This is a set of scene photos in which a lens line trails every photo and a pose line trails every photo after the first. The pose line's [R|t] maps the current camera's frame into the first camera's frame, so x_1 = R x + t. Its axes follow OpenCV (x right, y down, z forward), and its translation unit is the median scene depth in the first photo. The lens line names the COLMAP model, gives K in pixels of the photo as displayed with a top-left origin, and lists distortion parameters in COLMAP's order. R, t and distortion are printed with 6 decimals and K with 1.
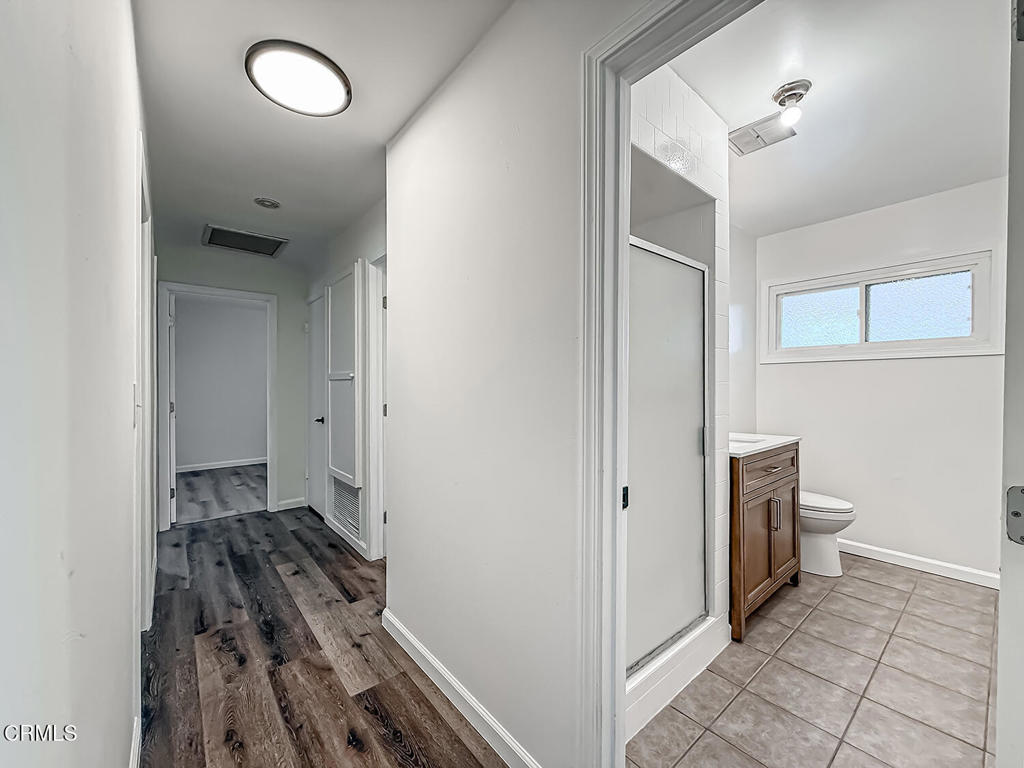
lens RADIAL K [[413.1, 0, 512.0], [0, 413.1, 384.0], [0, 0, 1]] dist [0.000239, -0.000145]
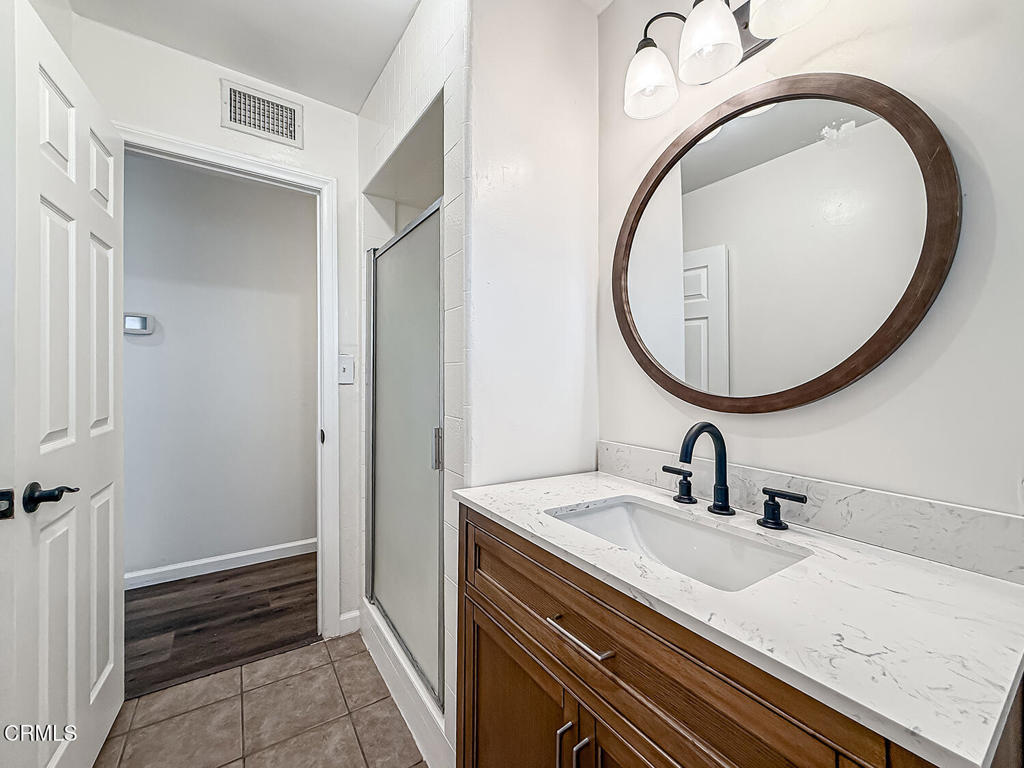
lens RADIAL K [[416.4, 0, 513.3], [0, 416.4, 377.9], [0, 0, 1]] dist [0.019937, 0.000004]
pose [[-0.093655, 0.000218, -0.995605, 0.744885], [-0.004662, 0.999989, 0.000657, 0.007545], [0.995594, 0.004703, -0.093653, 0.759432]]
